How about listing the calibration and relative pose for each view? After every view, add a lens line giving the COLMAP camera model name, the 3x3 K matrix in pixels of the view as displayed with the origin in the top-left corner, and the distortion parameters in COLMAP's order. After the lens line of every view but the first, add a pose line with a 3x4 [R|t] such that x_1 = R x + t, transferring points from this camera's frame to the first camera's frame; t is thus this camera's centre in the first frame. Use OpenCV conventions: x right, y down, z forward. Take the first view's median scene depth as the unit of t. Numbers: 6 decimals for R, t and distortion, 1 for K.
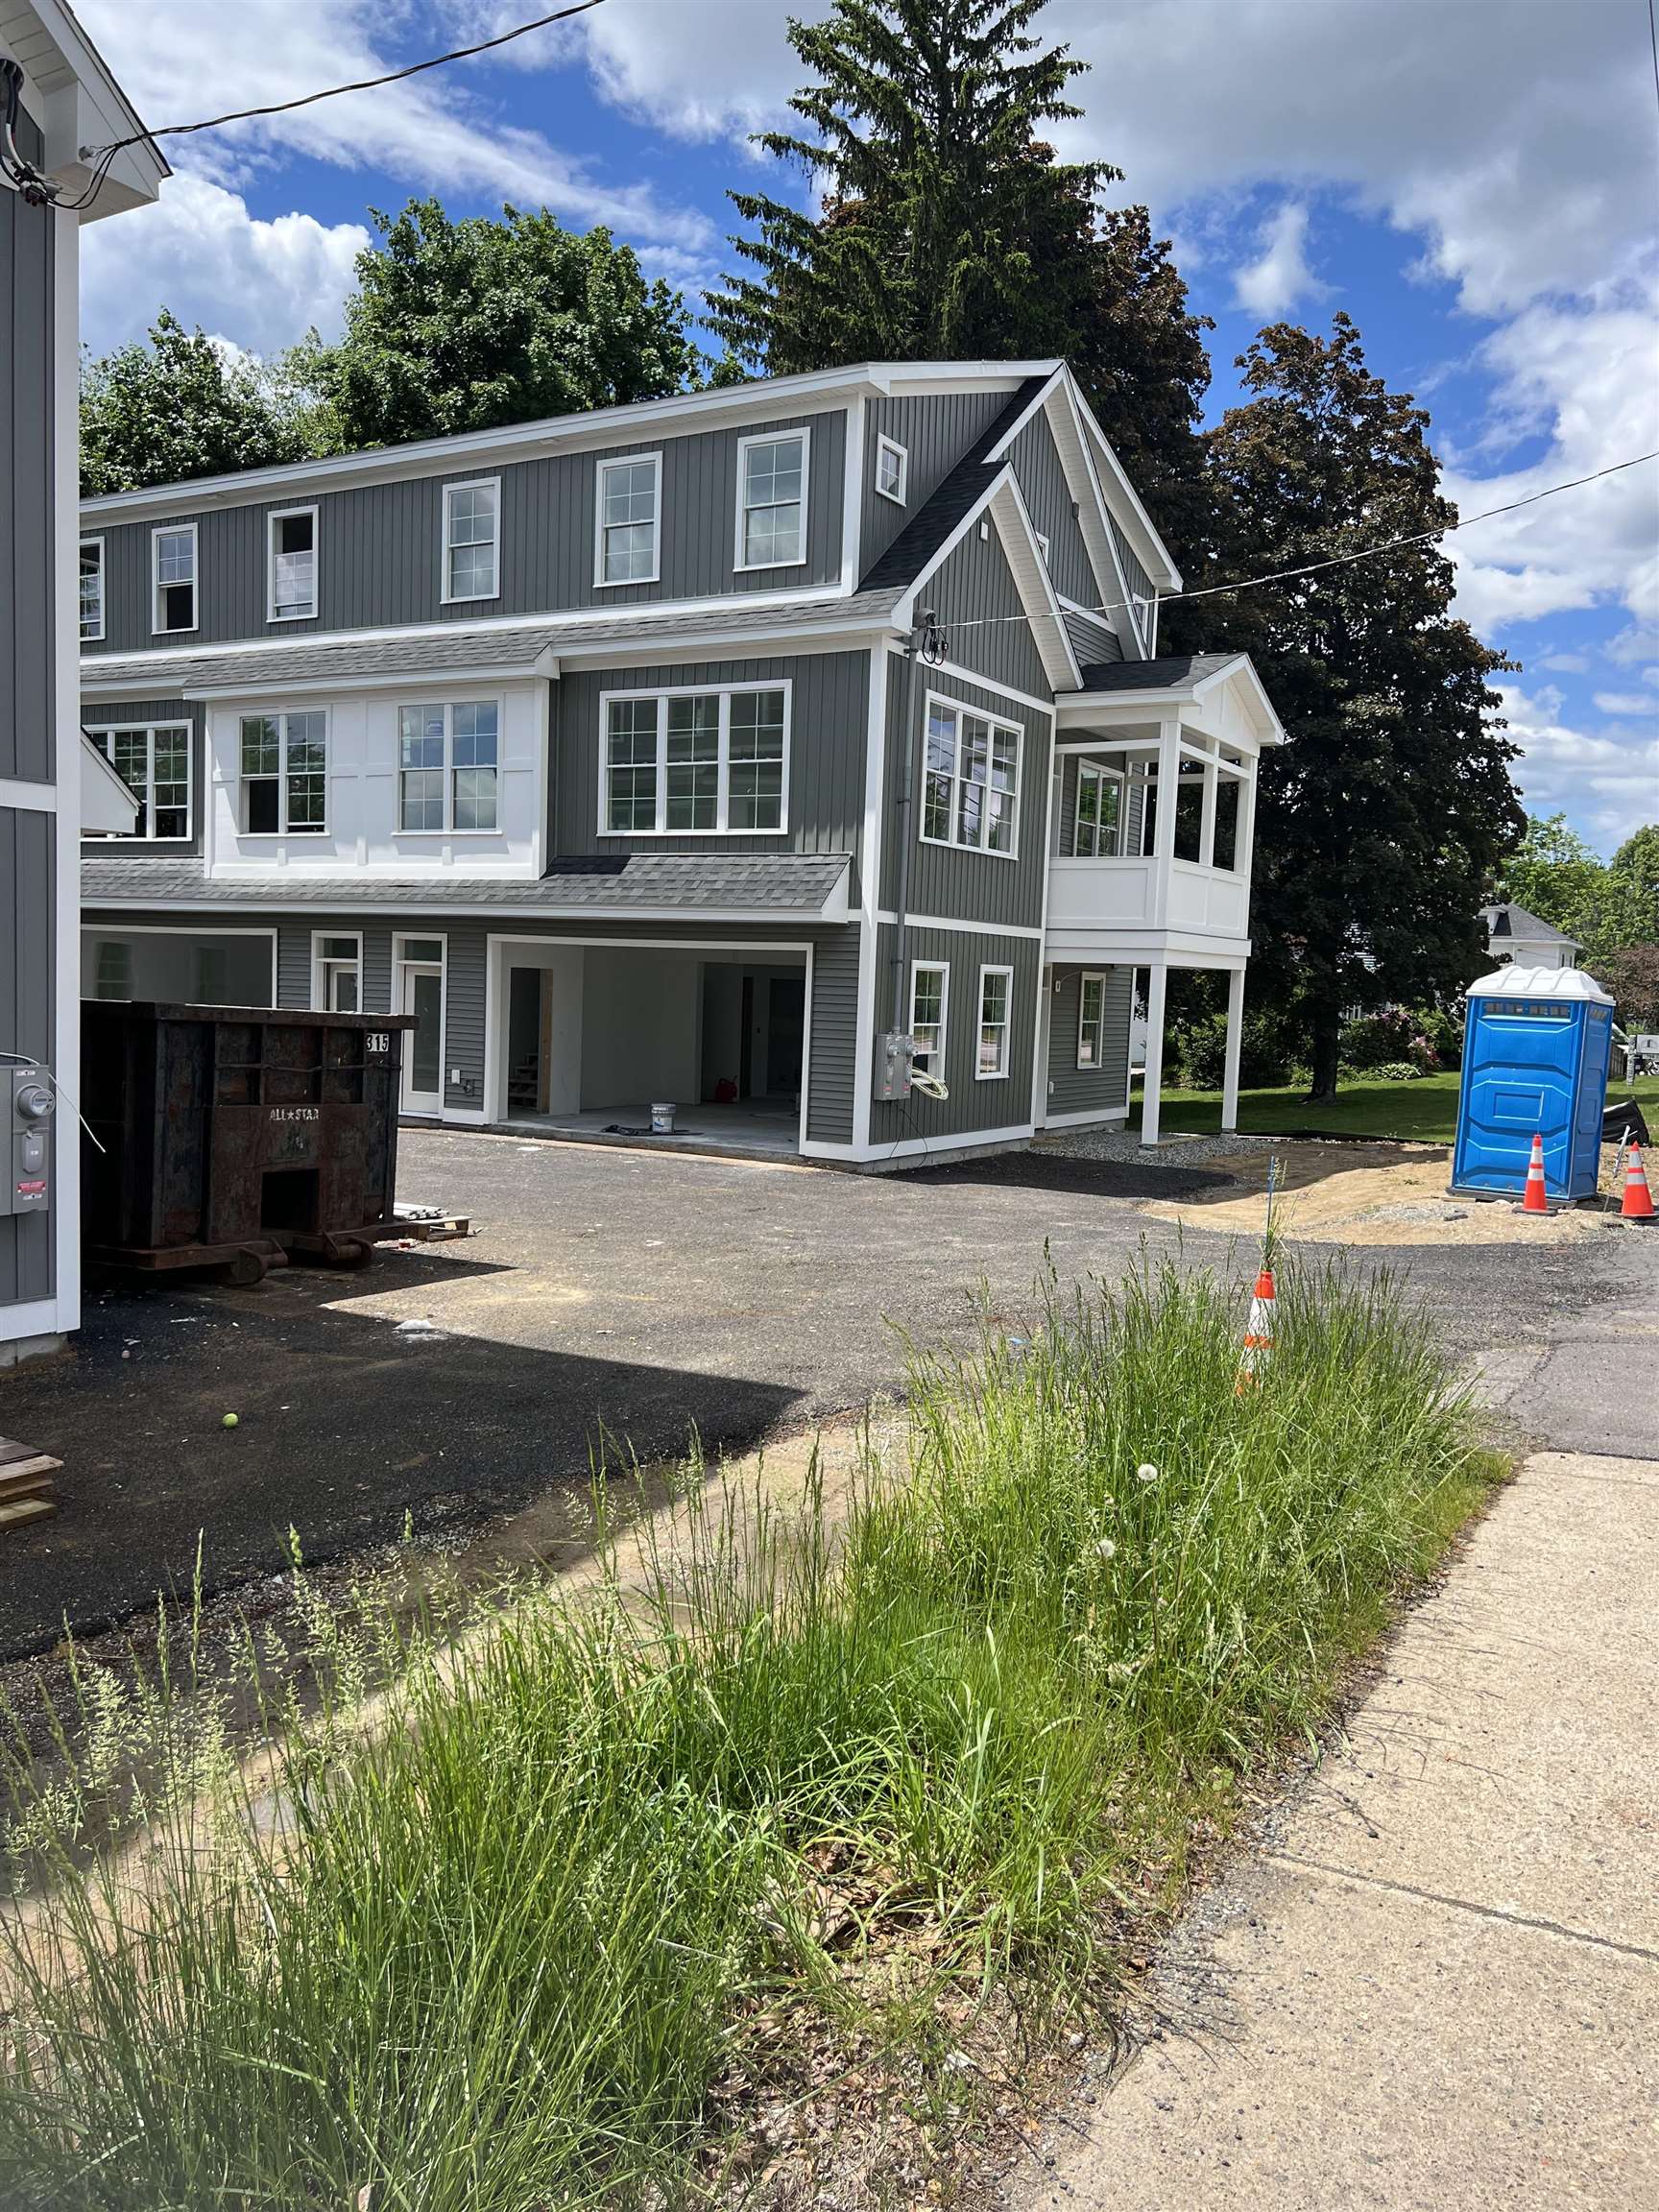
lens RADIAL K [[1658.6, 0, 836.4], [0, 1658.6, 1126.9], [0, 0, 1]] dist [0.052434, -0.069483]
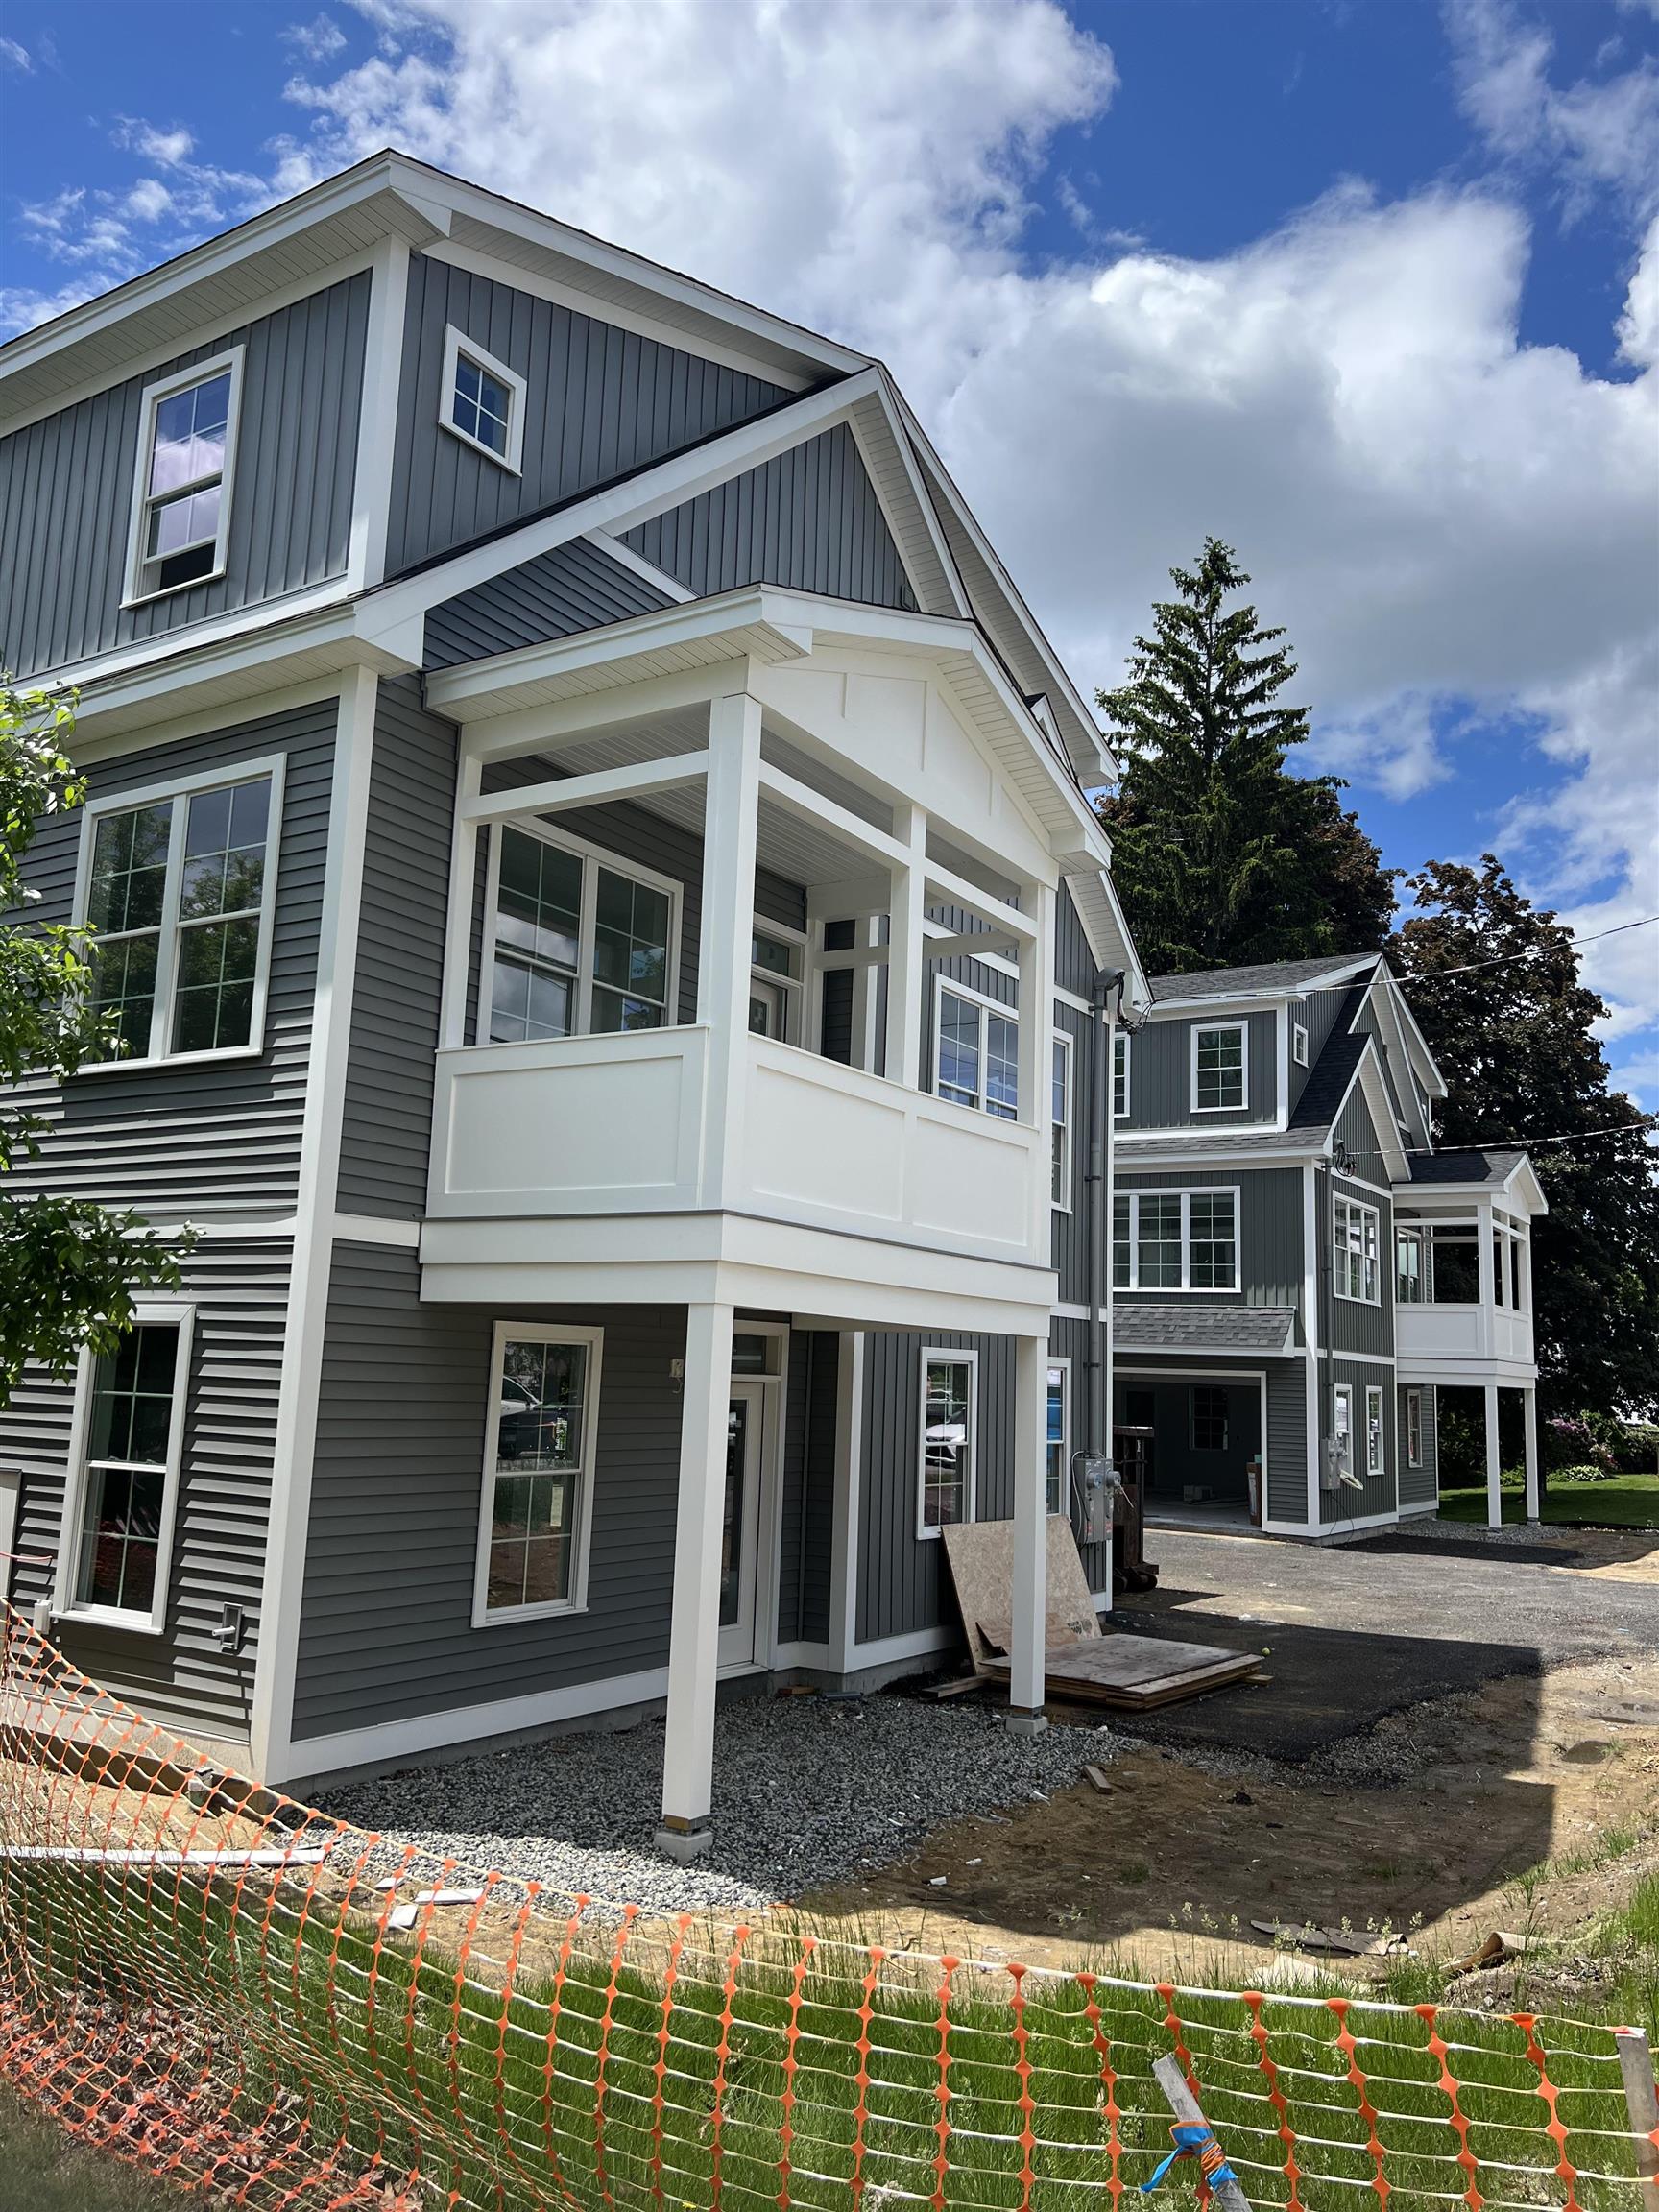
lens RADIAL K [[1658.6, 0, 823.1], [0, 1658.6, 1097.0], [0, 0, 1]] dist [0.052434, -0.069483]
pose [[0.999077, -0.005295, -0.042626, -0.308555], [-0.005604, 0.967821, -0.251577, 0.017941], [0.042586, 0.251584, 0.966898, -0.395863]]
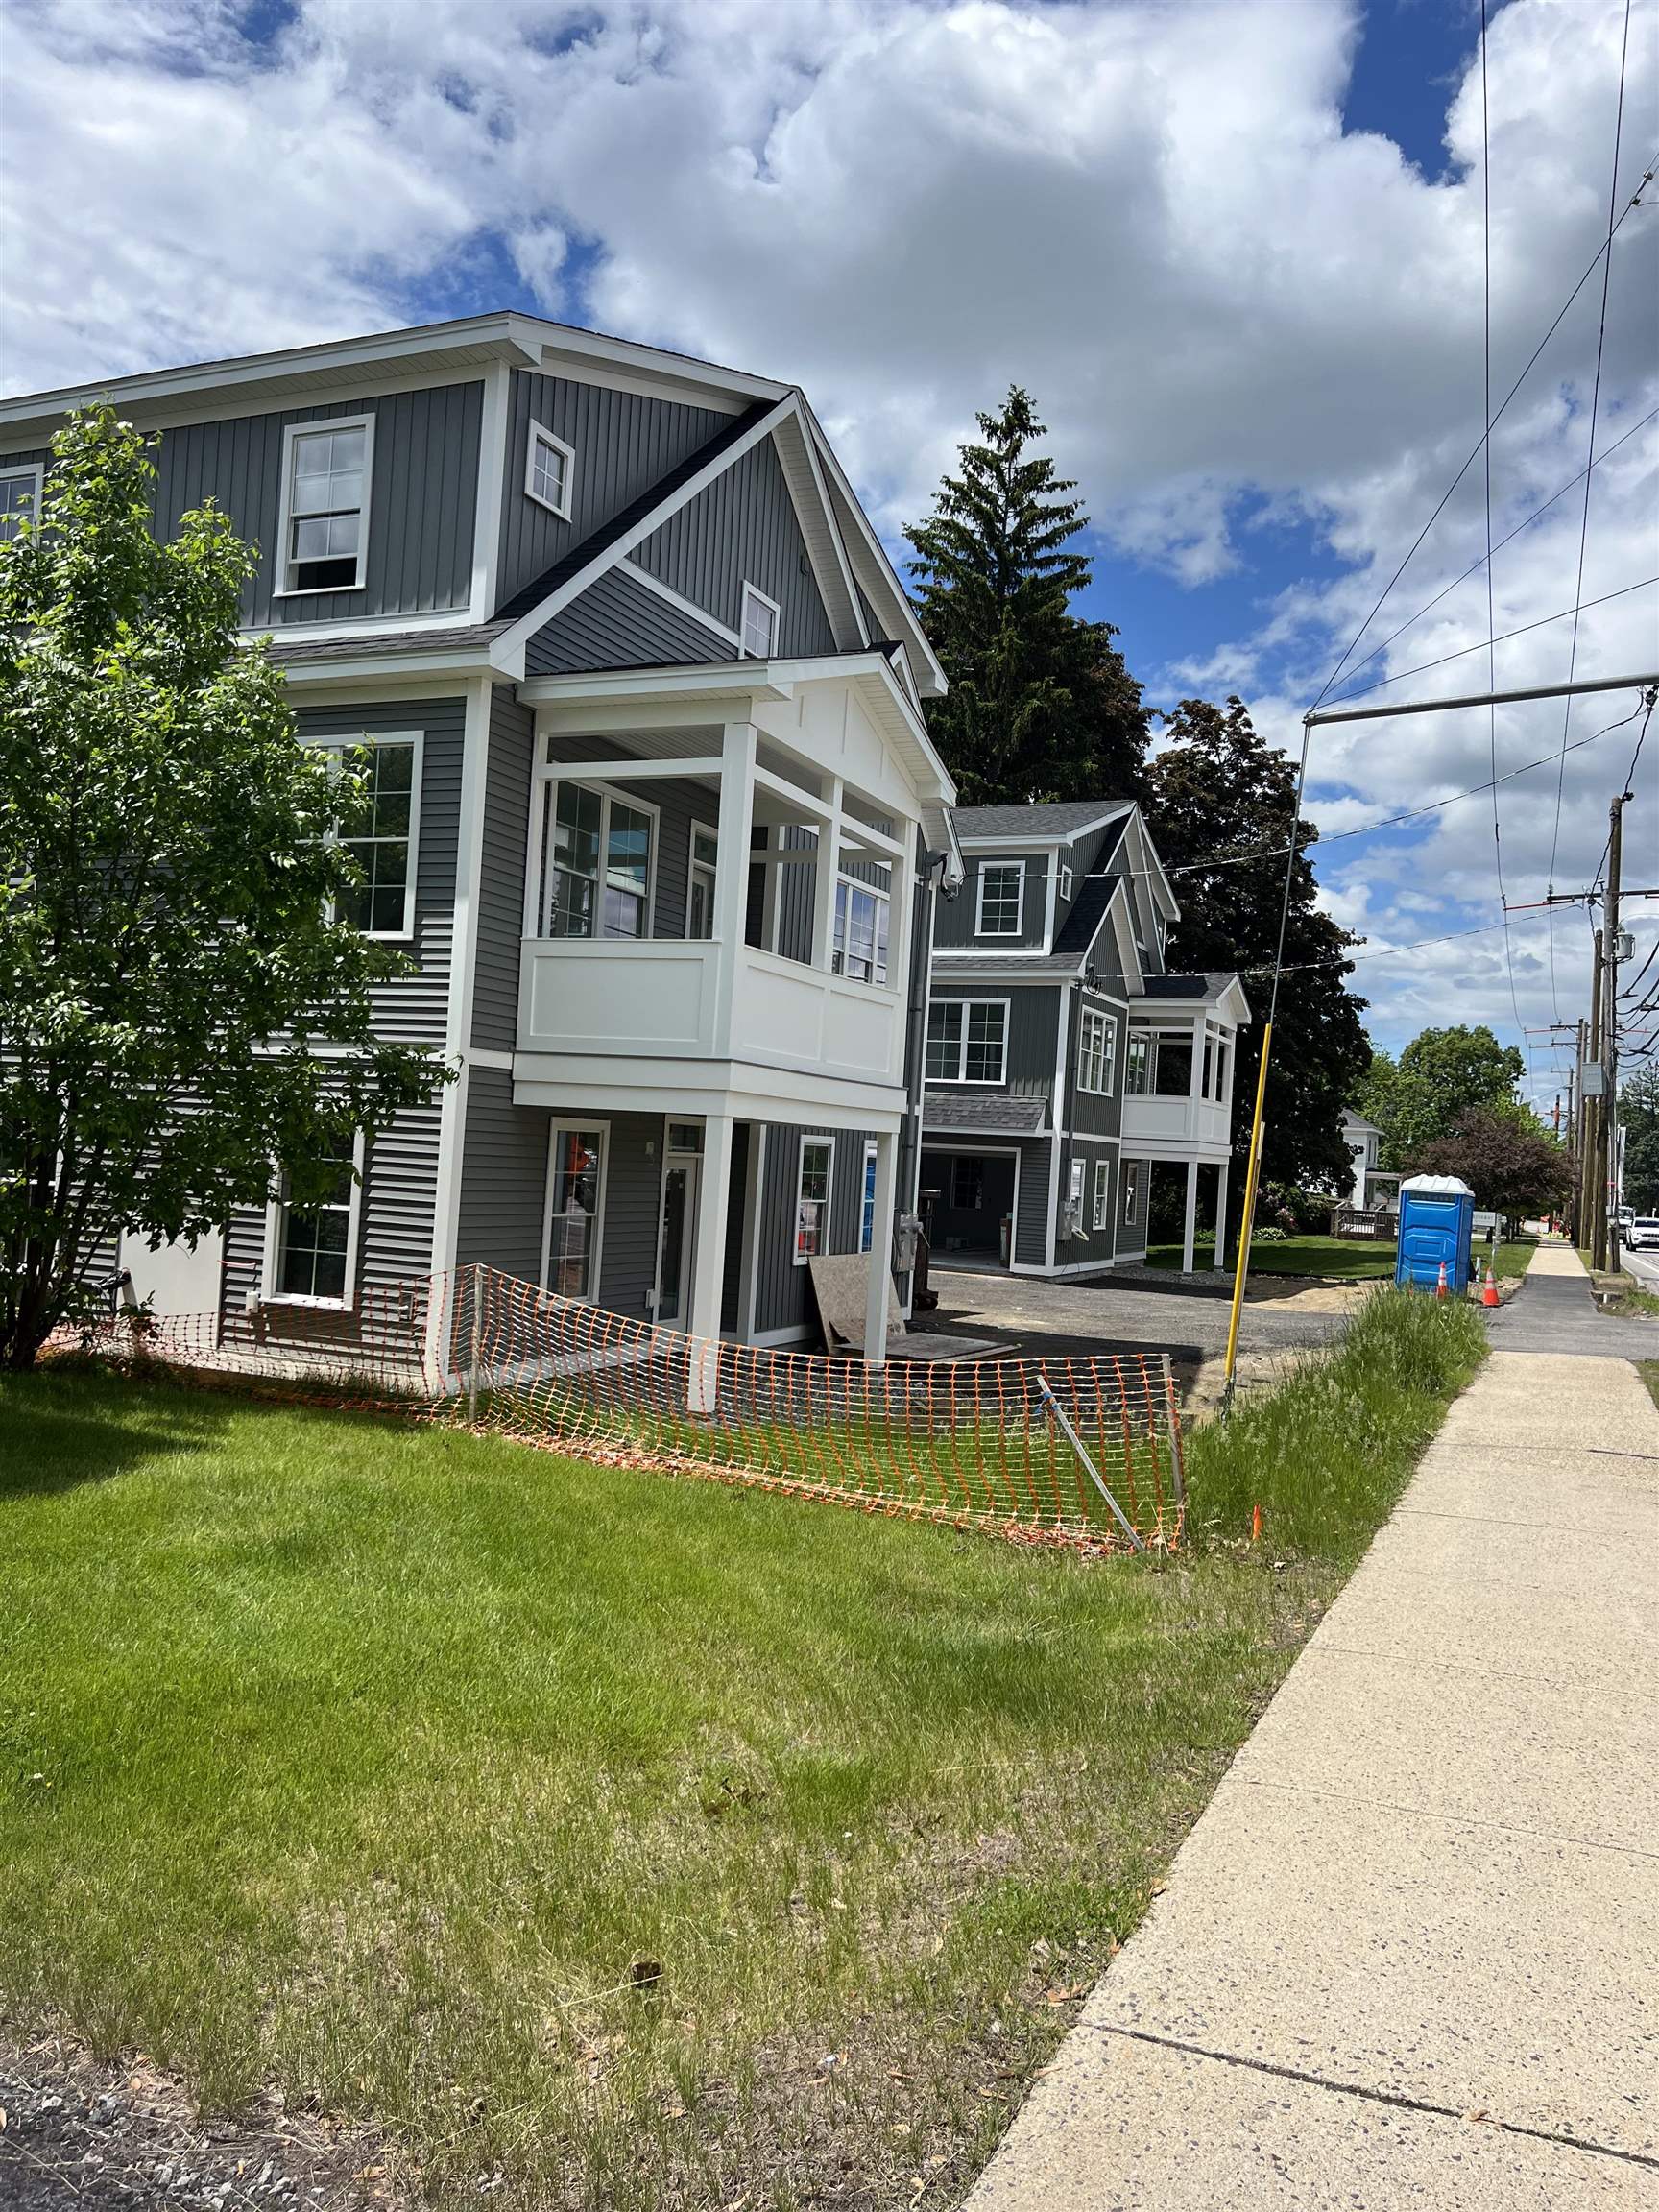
lens RADIAL K [[1658.6, 0, 821.7], [0, 1658.6, 1114.8], [0, 0, 1]] dist [0.052434, -0.069483]
pose [[0.994093, 0.026410, 0.105269, -0.385711], [-0.015682, 0.994716, -0.101463, 0.031546], [-0.107392, 0.099213, 0.989254, -0.658269]]
